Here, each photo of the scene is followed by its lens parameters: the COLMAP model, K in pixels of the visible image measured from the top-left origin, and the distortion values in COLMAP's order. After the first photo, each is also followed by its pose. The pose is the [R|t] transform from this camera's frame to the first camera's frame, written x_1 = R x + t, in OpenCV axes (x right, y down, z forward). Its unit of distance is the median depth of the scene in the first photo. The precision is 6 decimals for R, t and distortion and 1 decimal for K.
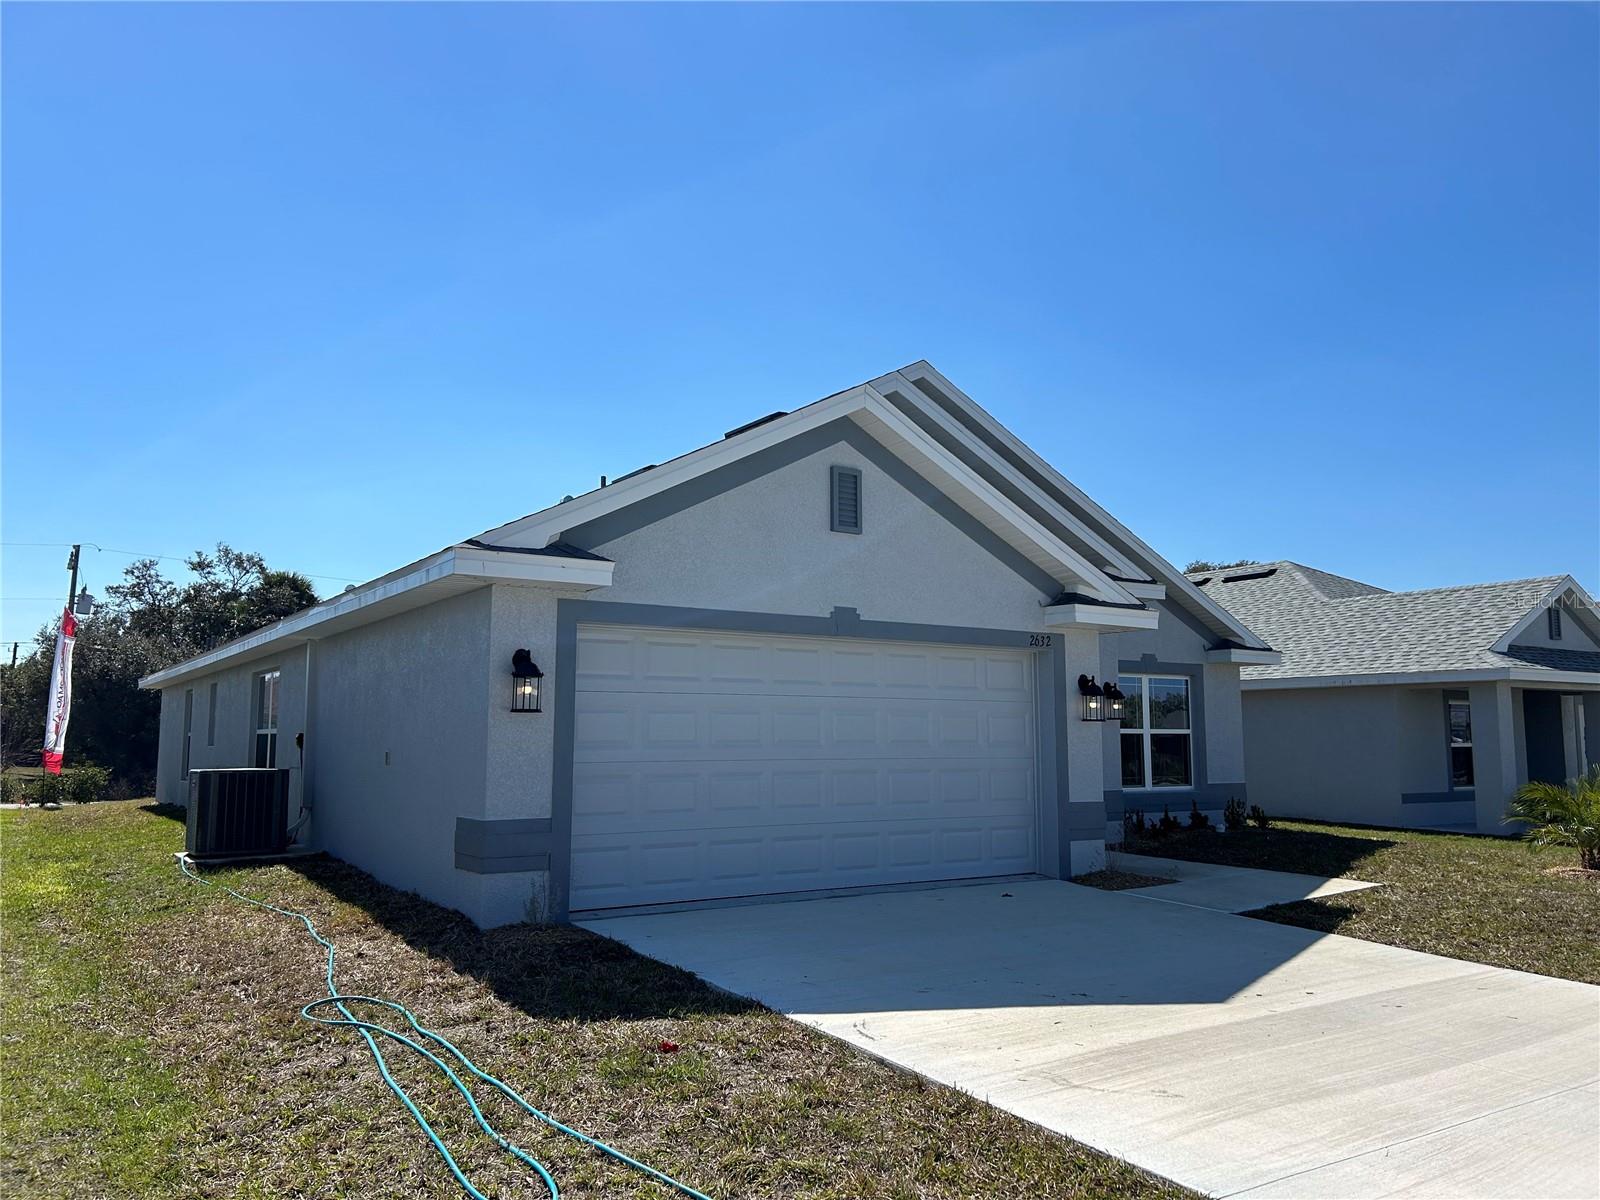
lens RADIAL K [[1206.5, 0, 791.9], [0, 1206.5, 612.7], [0, 0, 1]] dist [0.064345, -0.071959]
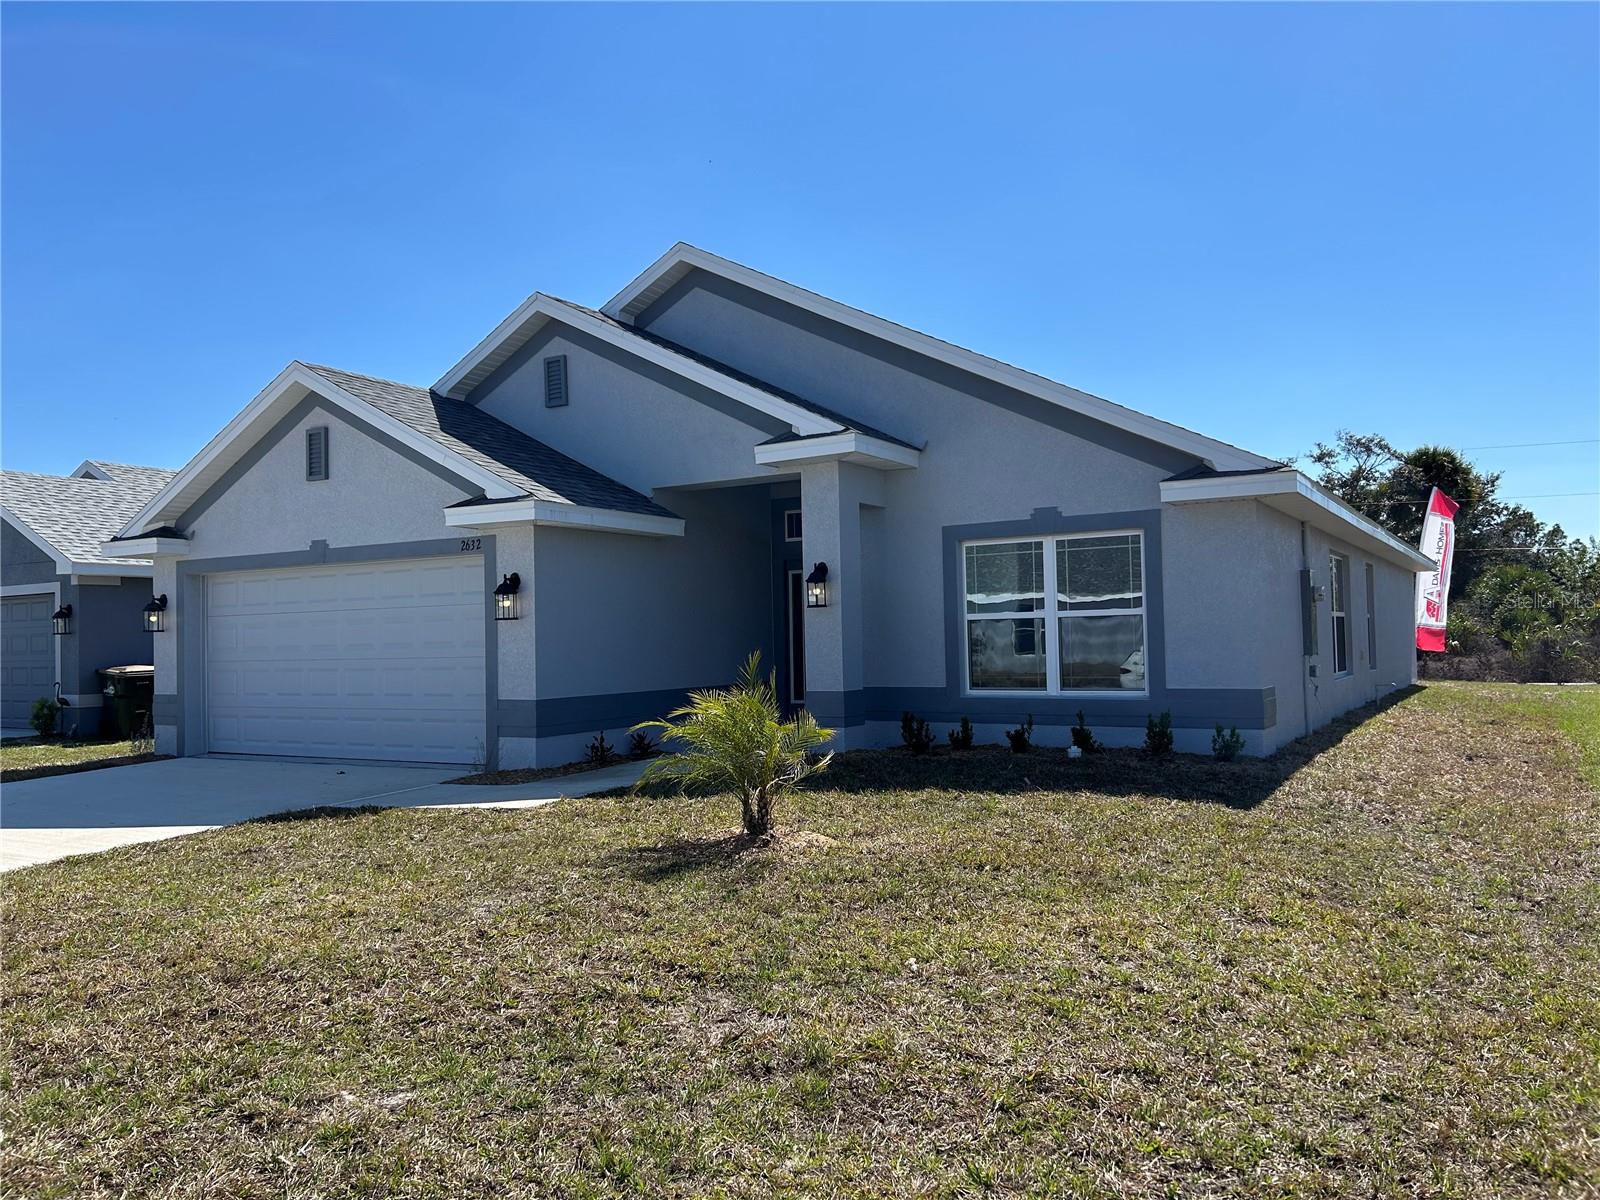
lens RADIAL K [[1206.5, 0, 791.9], [0, 1206.5, 612.7], [0, 0, 1]] dist [0.064345, -0.071959]
pose [[0.436566, -0.032191, -0.899096, 1.258415], [0.117105, 0.992891, 0.021312, 0.091221], [0.892018, -0.114593, 0.437232, 0.786924]]
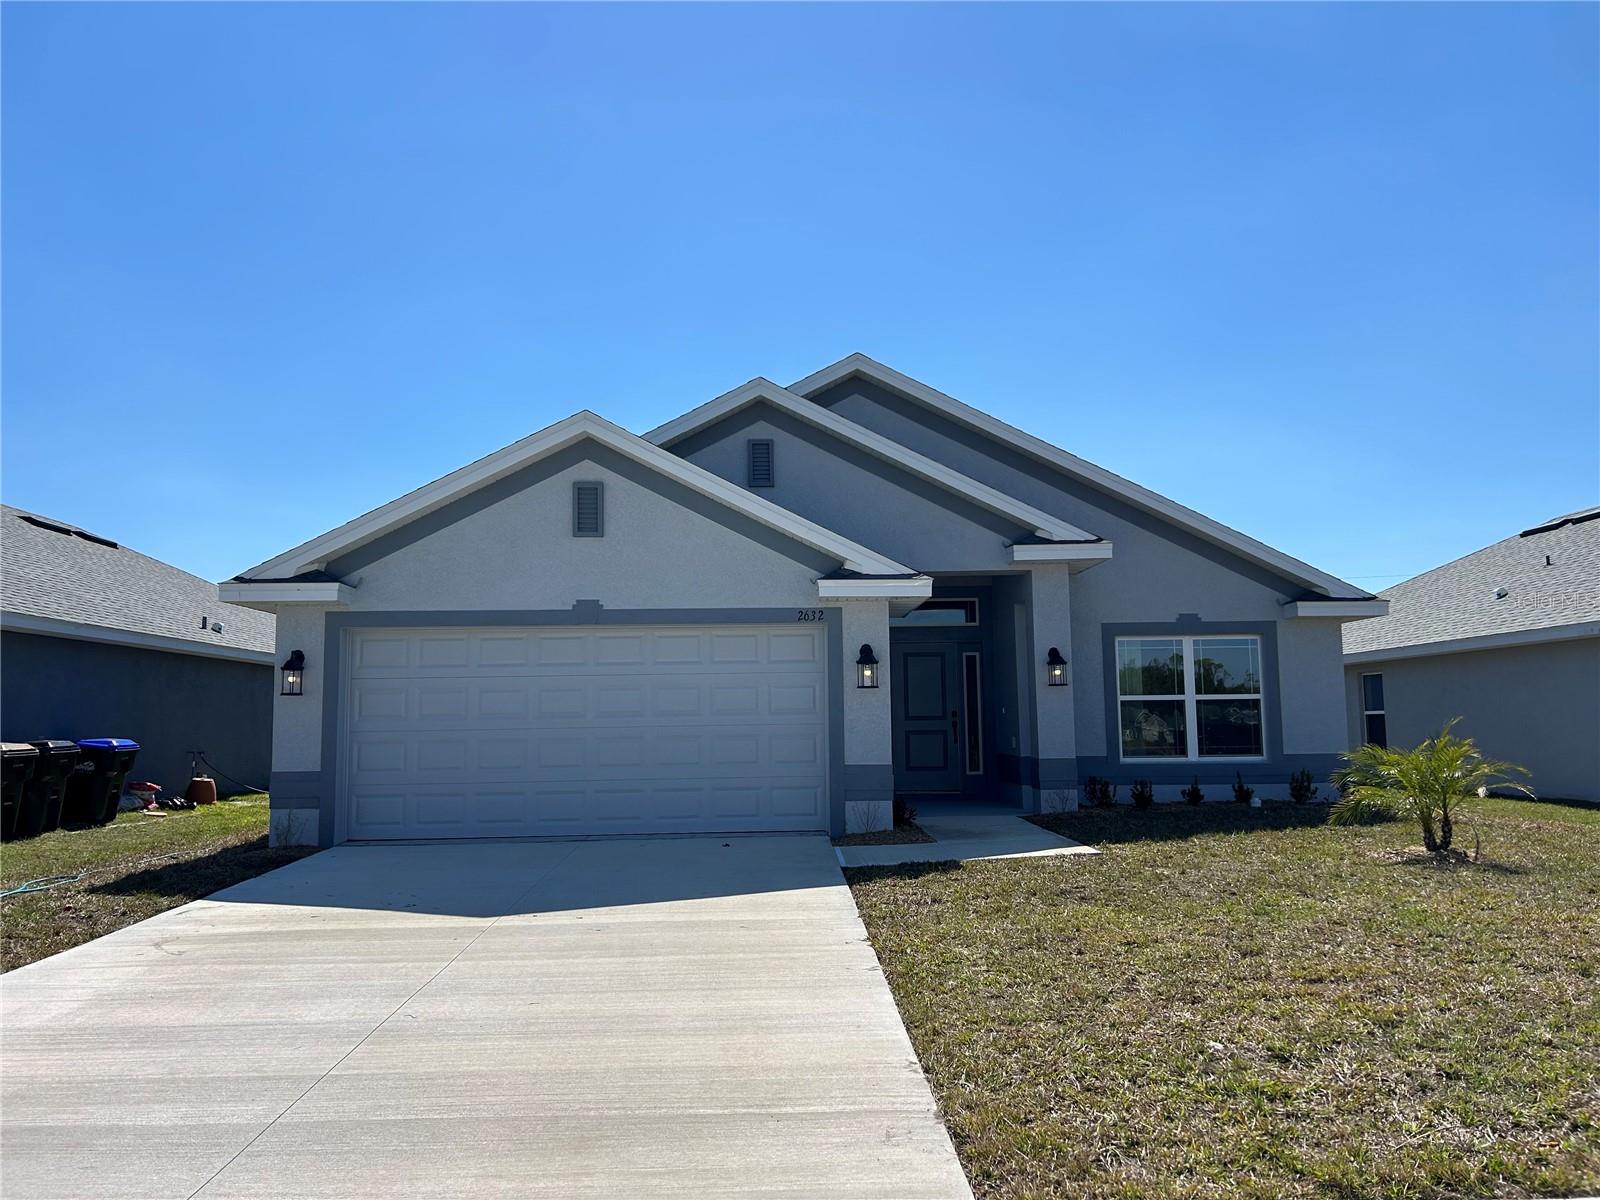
lens RADIAL K [[1206.5, 0, 791.9], [0, 1206.5, 612.7], [0, 0, 1]] dist [0.064345, -0.071959]
pose [[0.849670, -0.061950, -0.523664, 0.753579], [0.068790, 0.997611, -0.006404, 0.026793], [0.522809, -0.030581, 0.851901, 0.079731]]
